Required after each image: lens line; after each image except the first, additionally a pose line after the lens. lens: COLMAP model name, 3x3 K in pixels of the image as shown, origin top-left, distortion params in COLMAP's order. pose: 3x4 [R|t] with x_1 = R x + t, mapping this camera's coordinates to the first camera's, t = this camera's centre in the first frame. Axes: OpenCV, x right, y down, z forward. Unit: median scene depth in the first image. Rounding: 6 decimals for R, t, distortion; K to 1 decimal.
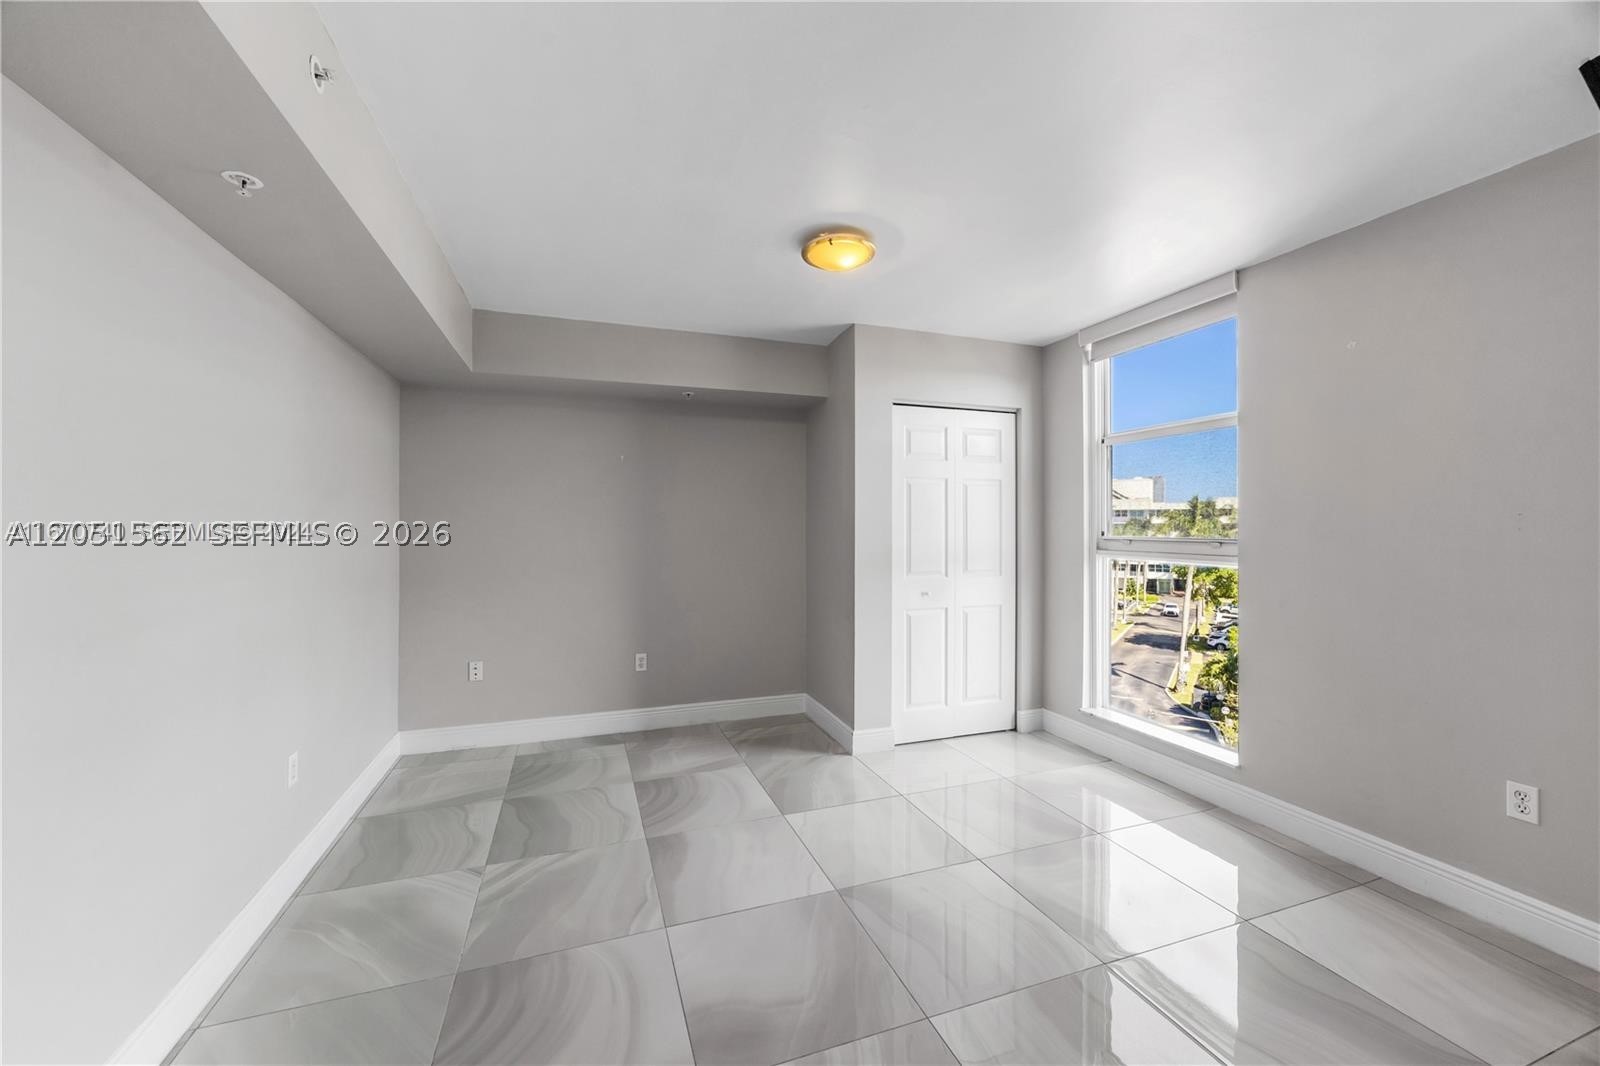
lens RADIAL K [[614.8, 0, 793.6], [0, 614.8, 528.4], [0, 0, 1]] dist [-0.001701, -0.000092]
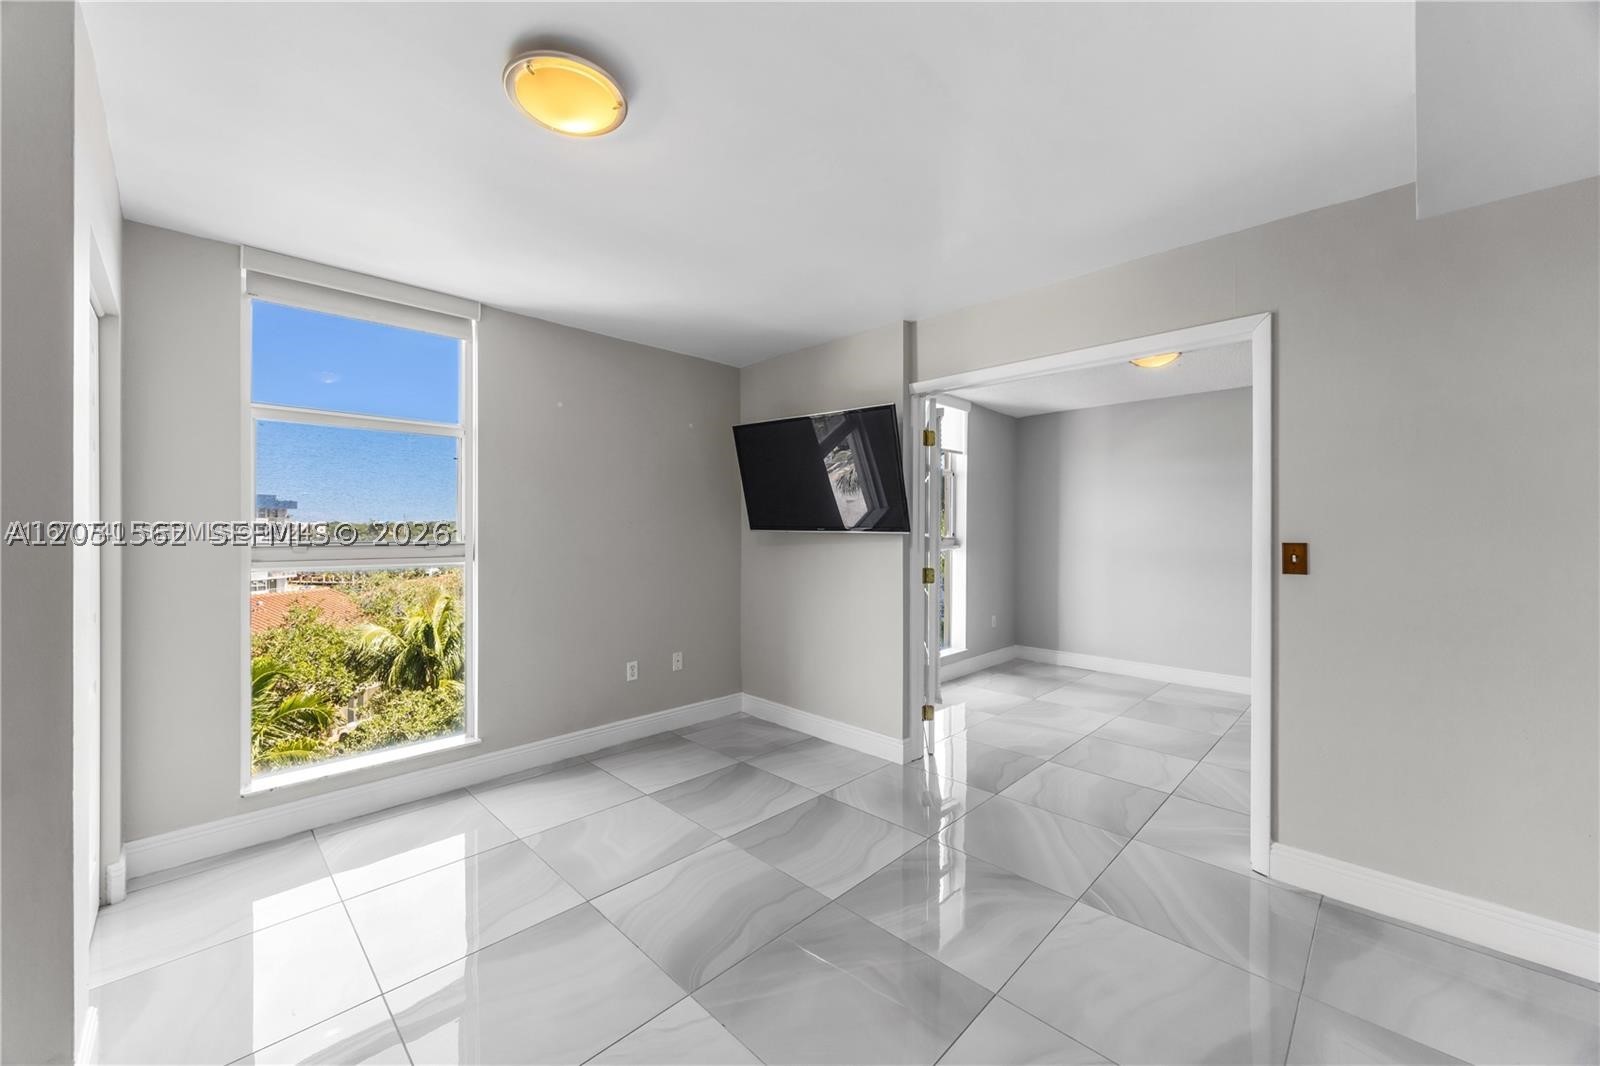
lens RADIAL K [[614.8, 0, 790.5], [0, 614.8, 529.0], [0, 0, 1]] dist [-0.001701, -0.000092]
pose [[-0.436202, -0.005410, 0.899833, -0.538460], [-0.002702, 0.999985, 0.004702, -0.012219], [-0.899845, -0.000380, -0.436210, 0.952960]]
